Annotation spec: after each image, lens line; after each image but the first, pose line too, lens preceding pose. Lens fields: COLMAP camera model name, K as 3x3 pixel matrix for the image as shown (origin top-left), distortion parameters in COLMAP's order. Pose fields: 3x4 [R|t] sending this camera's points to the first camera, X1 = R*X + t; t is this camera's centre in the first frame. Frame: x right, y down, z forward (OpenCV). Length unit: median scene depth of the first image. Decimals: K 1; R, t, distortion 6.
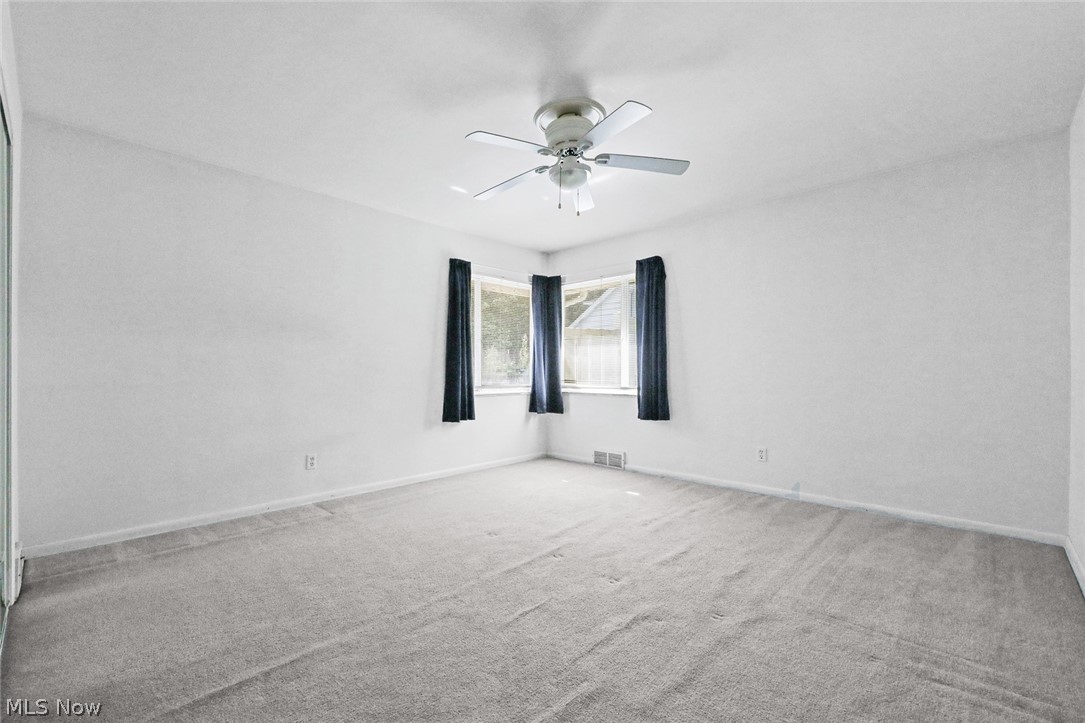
lens RADIAL K [[467.3, 0, 539.0], [0, 467.3, 370.7], [0, 0, 1]] dist [-0.001731, -0.001301]
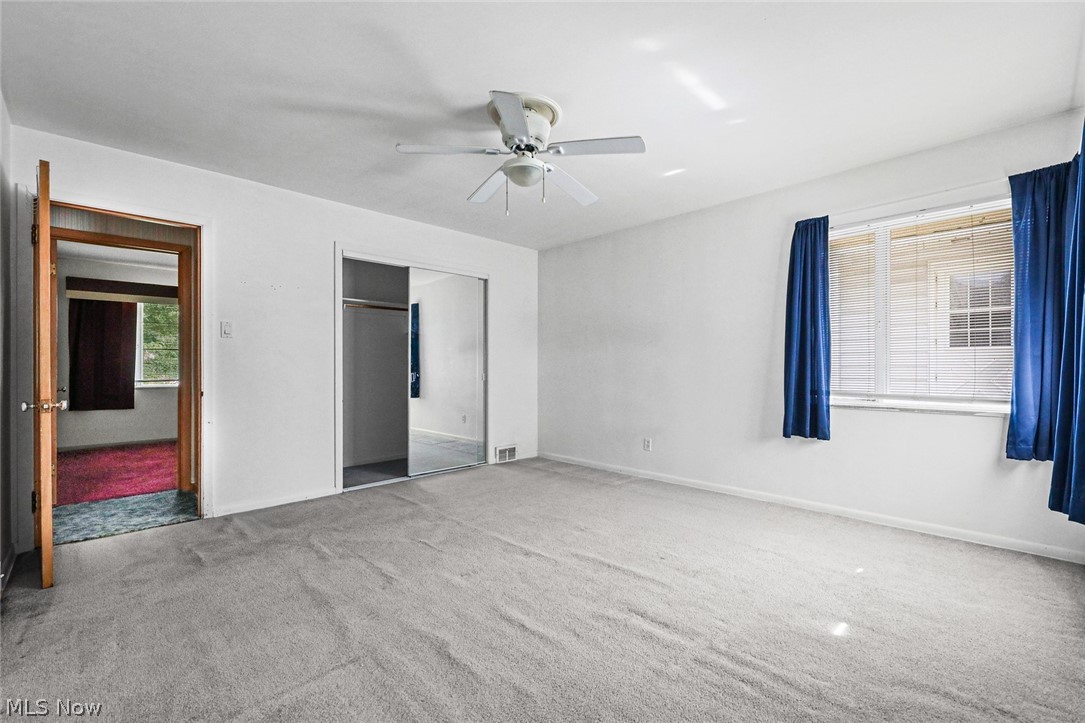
lens RADIAL K [[467.3, 0, 539.0], [0, 467.3, 370.7], [0, 0, 1]] dist [-0.001731, -0.001301]
pose [[-0.052267, 0.005523, -0.998618, 0.748218], [0.005317, 0.999972, 0.005252, -0.006478], [0.998619, -0.005035, -0.052295, 0.776374]]
